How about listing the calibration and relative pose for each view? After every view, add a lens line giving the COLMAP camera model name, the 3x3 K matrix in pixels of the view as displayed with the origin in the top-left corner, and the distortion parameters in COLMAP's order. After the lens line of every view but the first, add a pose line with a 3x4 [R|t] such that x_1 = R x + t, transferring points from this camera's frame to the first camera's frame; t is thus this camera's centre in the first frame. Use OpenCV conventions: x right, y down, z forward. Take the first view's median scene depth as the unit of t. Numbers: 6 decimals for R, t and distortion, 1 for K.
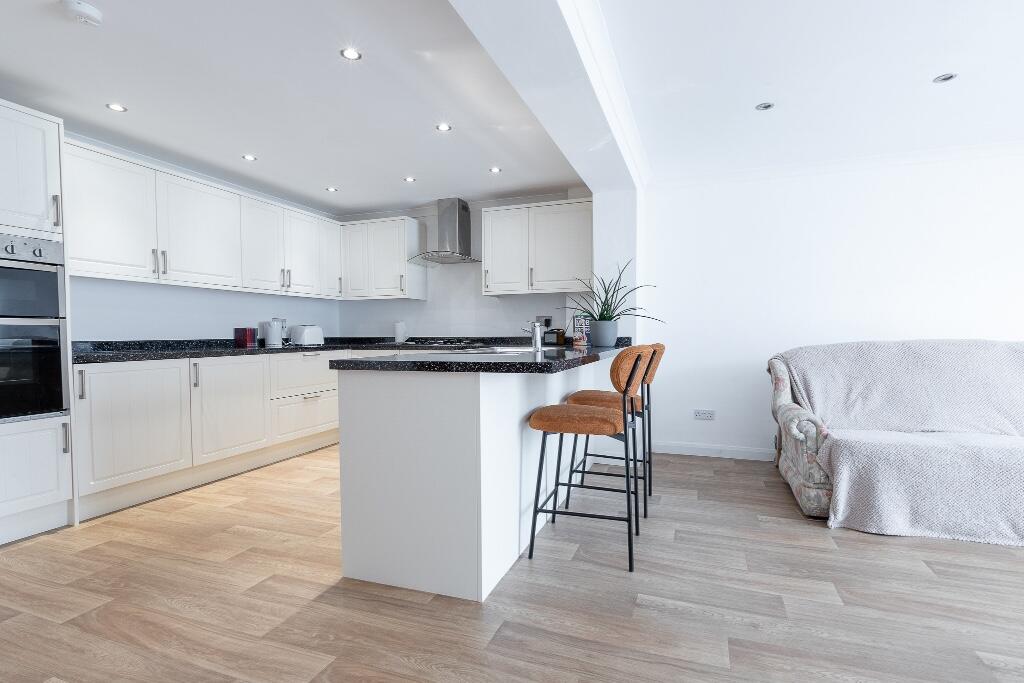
lens RADIAL K [[487.1, 0, 509.3], [0, 487.1, 346.0], [0, 0, 1]] dist [0.000487, -0.000065]
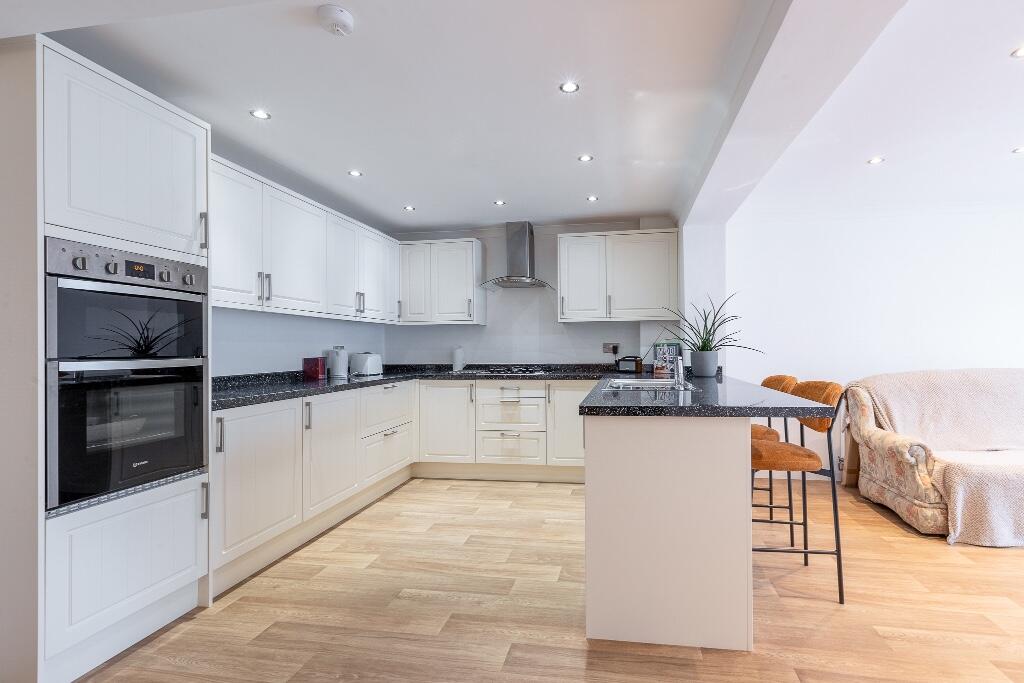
lens RADIAL K [[500.9, 0, 512.0], [0, 500.9, 341.5], [0, 0, 1]] dist [0.001499, -0.001044]
pose [[0.983531, 0.002105, 0.180727, -0.483725], [0.004609, 0.999315, -0.036724, -0.043149], [-0.180681, 0.036952, 0.982847, 0.047127]]
